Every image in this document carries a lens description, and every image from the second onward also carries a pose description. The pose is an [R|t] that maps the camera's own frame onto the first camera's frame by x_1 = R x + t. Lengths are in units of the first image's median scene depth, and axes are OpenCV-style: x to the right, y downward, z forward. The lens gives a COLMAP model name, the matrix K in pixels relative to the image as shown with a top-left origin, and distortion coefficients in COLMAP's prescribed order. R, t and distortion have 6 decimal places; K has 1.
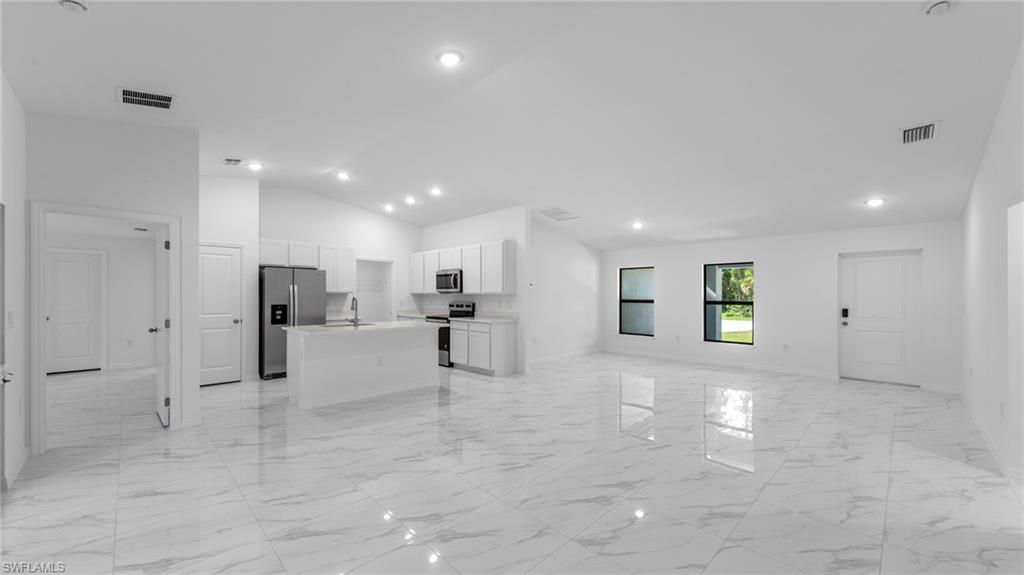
lens RADIAL K [[387.5, 0, 508.1], [0, 387.5, 293.7], [0, 0, 1]] dist [0.002307, -0.000669]
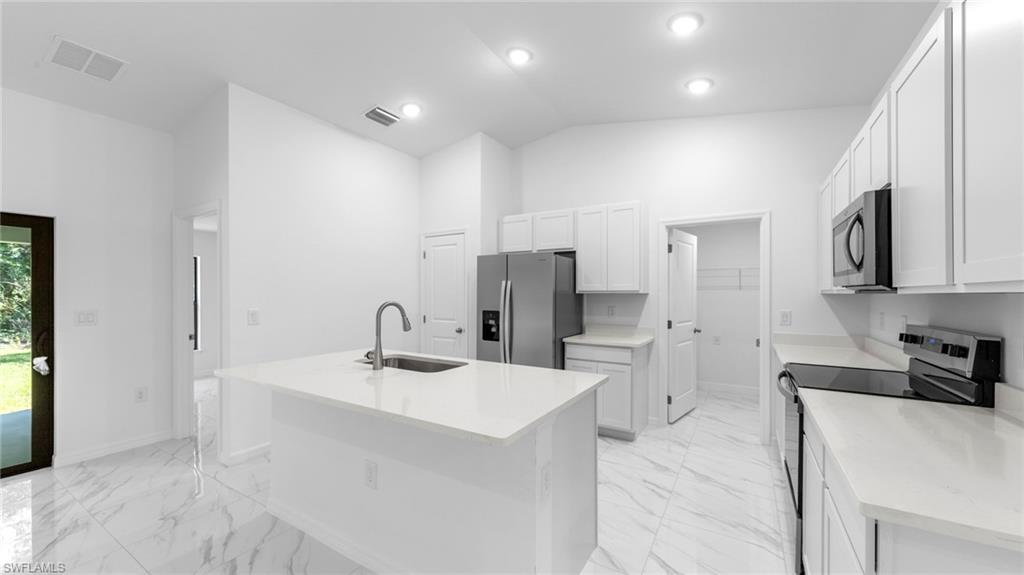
lens RADIAL K [[387.5, 0, 509.3], [0, 387.5, 294.5], [0, 0, 1]] dist [0.002307, -0.000669]
pose [[0.248448, 0.000275, -0.968645, 0.050825], [0.002025, 0.999998, 0.000803, 0.000352], [0.968643, -0.002161, 0.248447, 0.797562]]
